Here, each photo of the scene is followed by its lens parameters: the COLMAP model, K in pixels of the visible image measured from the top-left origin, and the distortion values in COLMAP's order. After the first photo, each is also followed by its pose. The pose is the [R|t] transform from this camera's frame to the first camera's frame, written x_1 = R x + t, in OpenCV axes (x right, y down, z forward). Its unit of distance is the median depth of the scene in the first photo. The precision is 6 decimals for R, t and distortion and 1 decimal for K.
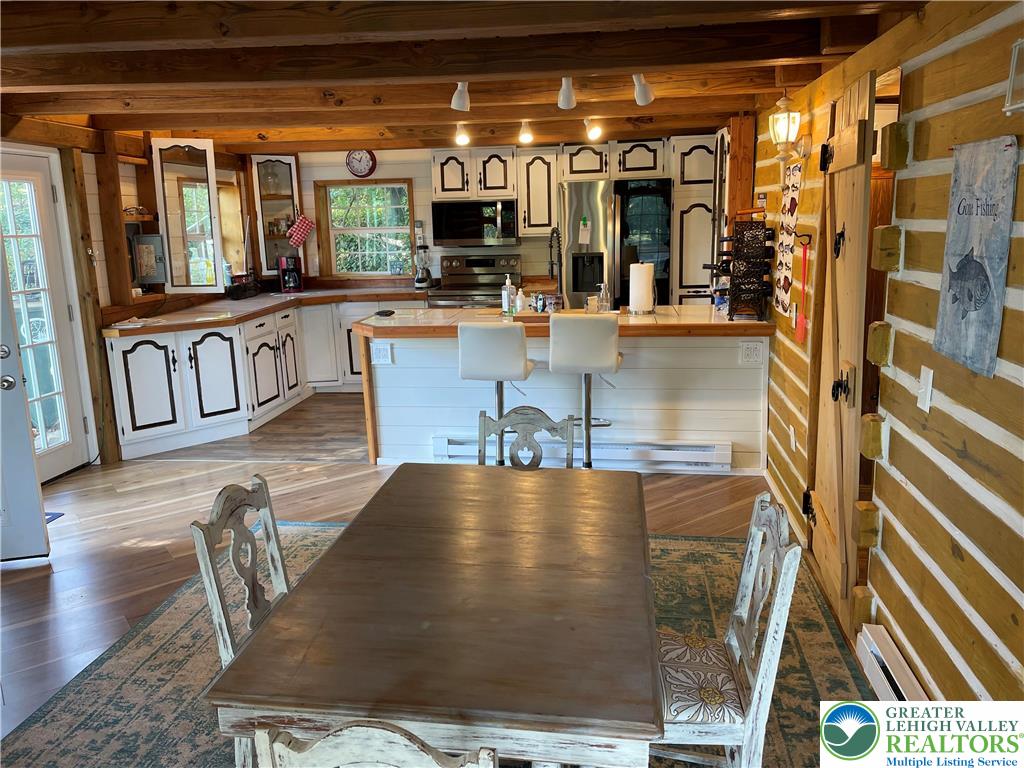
lens RADIAL K [[764.3, 0, 512.0], [0, 764.3, 384.0], [0, 0, 1]] dist [0.075731, -0.091124]
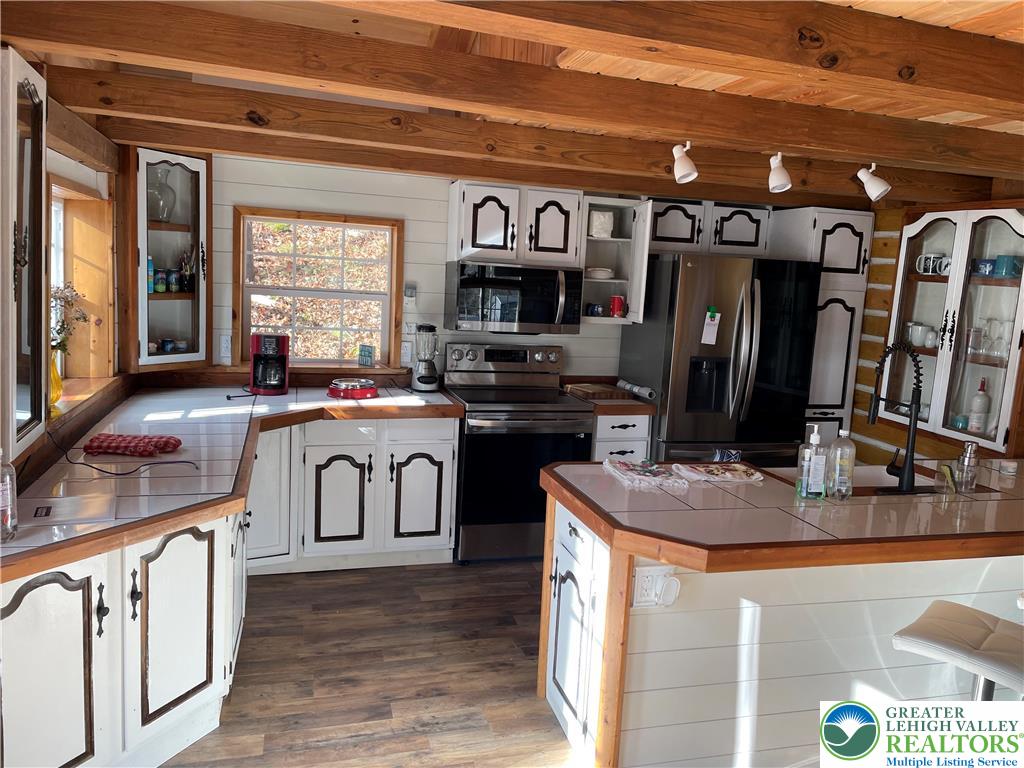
lens RADIAL K [[764.3, 0, 512.0], [0, 764.3, 384.0], [0, 0, 1]] dist [0.075731, -0.091124]
pose [[0.910679, 0.019818, 0.412638, -0.335771], [0.006082, 0.998097, -0.061361, -0.101297], [-0.413069, 0.058390, 0.908826, 0.428307]]
